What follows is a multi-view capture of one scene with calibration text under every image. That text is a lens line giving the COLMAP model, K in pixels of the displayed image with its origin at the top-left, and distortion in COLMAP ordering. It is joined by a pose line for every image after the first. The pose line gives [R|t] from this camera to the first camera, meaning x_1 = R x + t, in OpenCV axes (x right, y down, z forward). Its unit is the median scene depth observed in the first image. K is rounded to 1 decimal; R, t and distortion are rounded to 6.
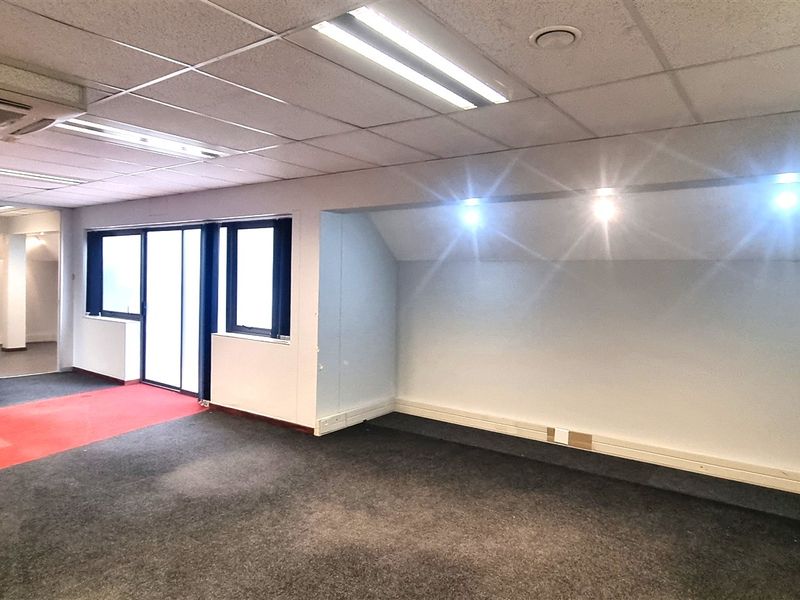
lens RADIAL K [[543.2, 0, 394.0], [0, 543.2, 292.3], [0, 0, 1]] dist [0.003248, -0.000373]
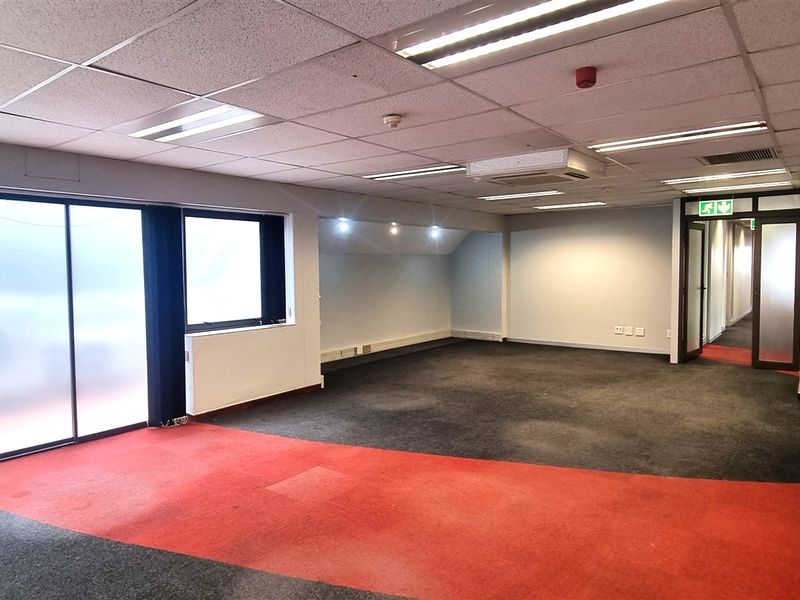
lens RADIAL K [[543.2, 0, 406.6], [0, 543.2, 293.4], [0, 0, 1]] dist [0.003248, -0.000373]
pose [[0.001270, -0.069524, 0.997579, -1.423015], [0.040425, 0.996768, 0.069416, -0.046012], [-0.999182, 0.040239, 0.004077, 0.775231]]
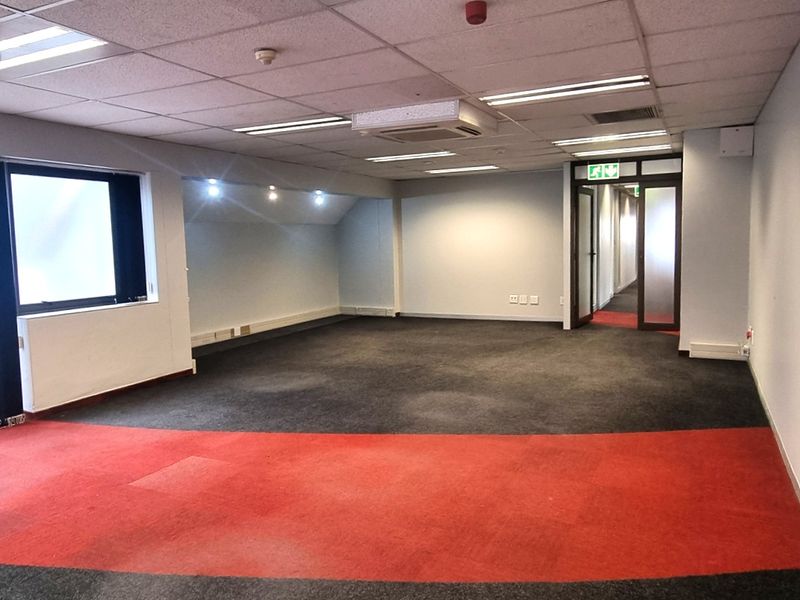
lens RADIAL K [[592.0, 0, 406.8], [0, 592.0, 292.4], [0, 0, 1]] dist [-0.002050, 0.003186]
pose [[-0.194760, -0.099187, 0.975823, -1.420419], [0.051746, 0.992449, 0.111205, -0.022267], [-0.979485, 0.072153, -0.188157, 0.776437]]
